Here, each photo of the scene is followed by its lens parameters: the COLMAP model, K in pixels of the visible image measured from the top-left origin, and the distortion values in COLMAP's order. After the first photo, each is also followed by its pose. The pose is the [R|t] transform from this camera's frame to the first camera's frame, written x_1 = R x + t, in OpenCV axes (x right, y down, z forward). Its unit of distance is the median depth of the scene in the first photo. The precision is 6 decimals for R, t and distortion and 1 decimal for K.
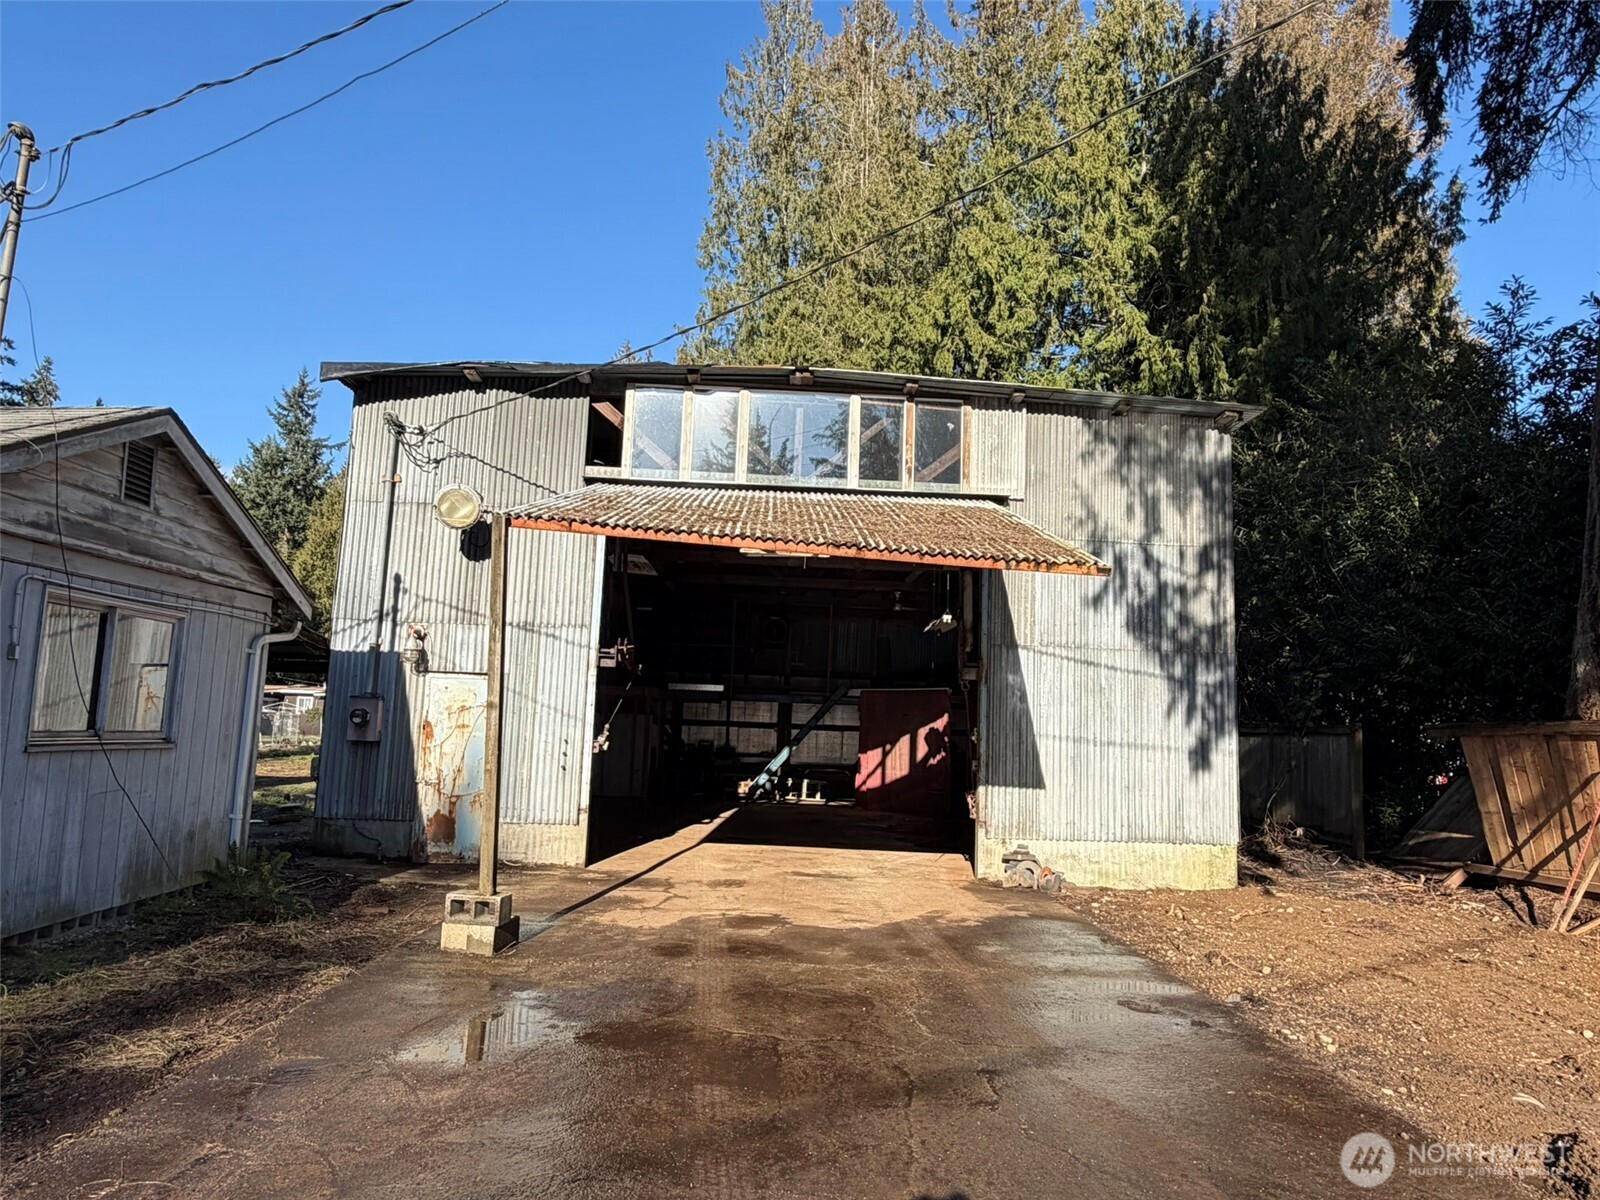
lens RADIAL K [[974.7, 0, 802.1], [0, 974.7, 595.3], [0, 0, 1]] dist [0.004177, -0.000205]
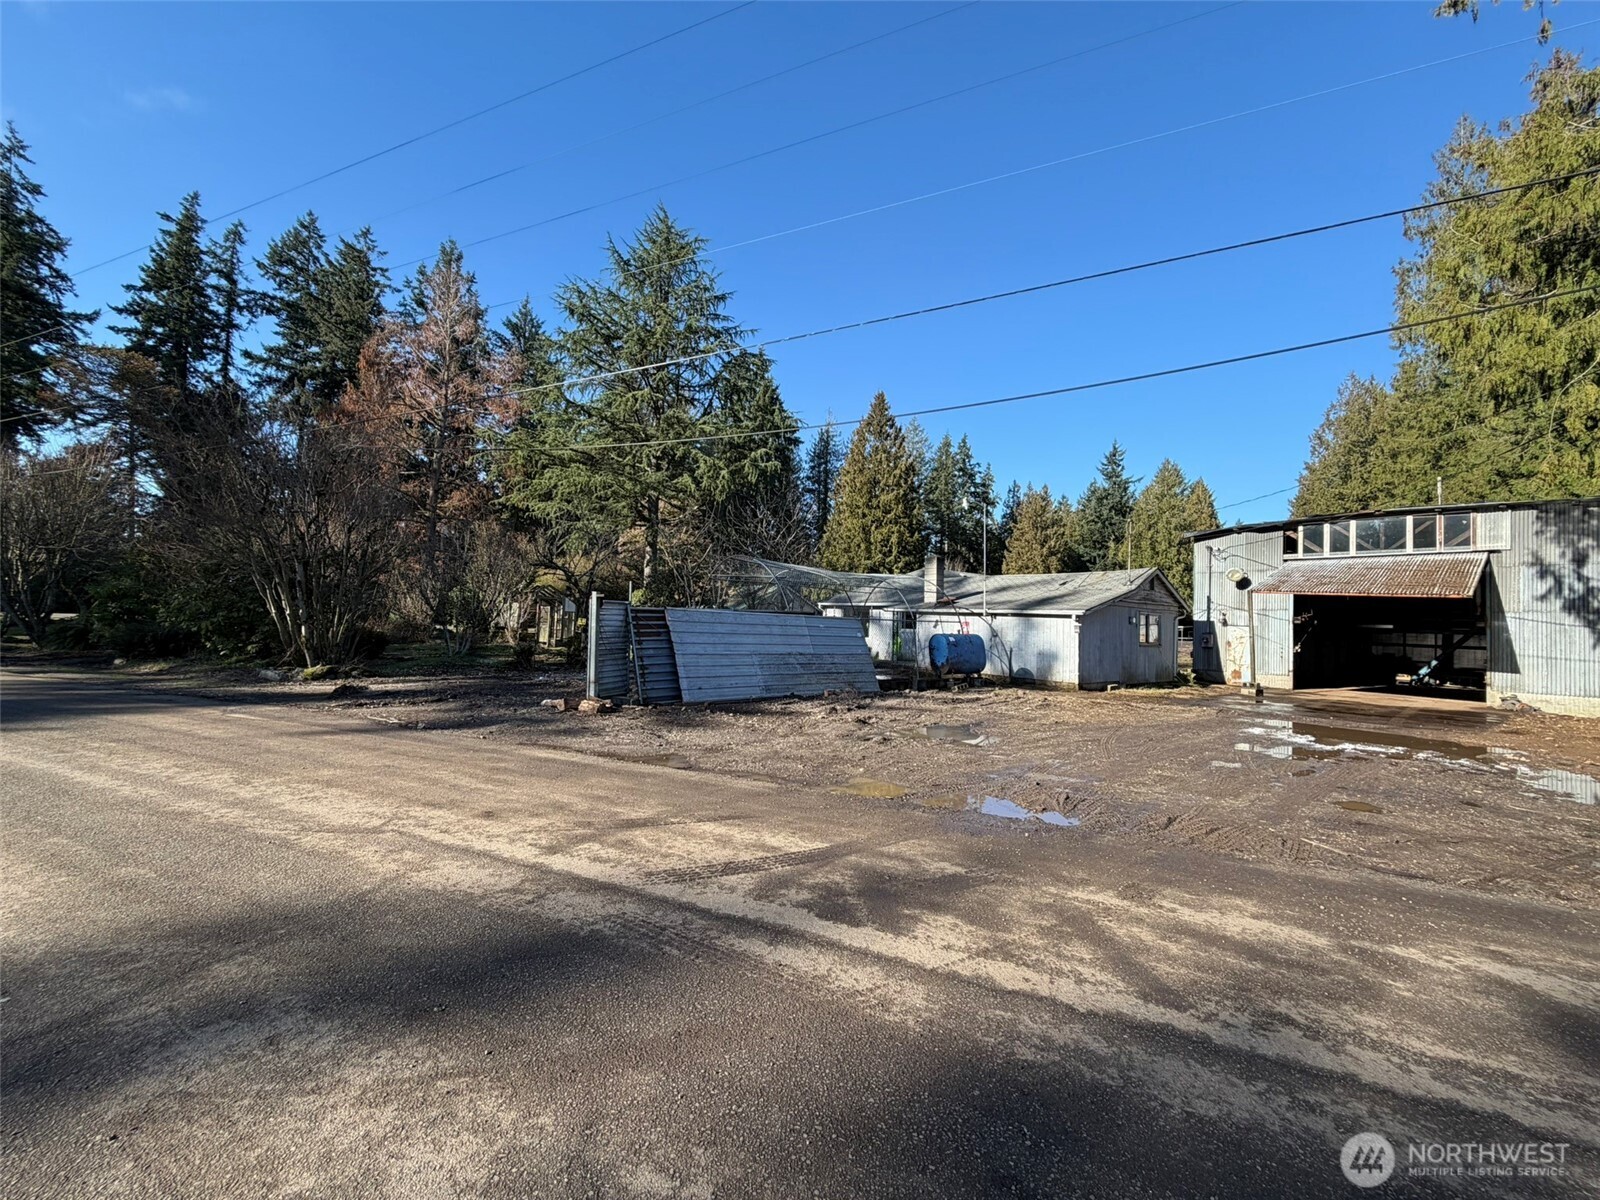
lens RADIAL K [[634.5, 0, 799.2], [0, 634.5, 603.2], [0, 0, 1]] dist [0.001733, 0.000012]
pose [[0.595691, -0.039339, -0.802250, 0.434933], [0.092398, 0.995525, 0.019791, -0.159981], [0.797881, -0.085916, 0.596661, -1.302592]]
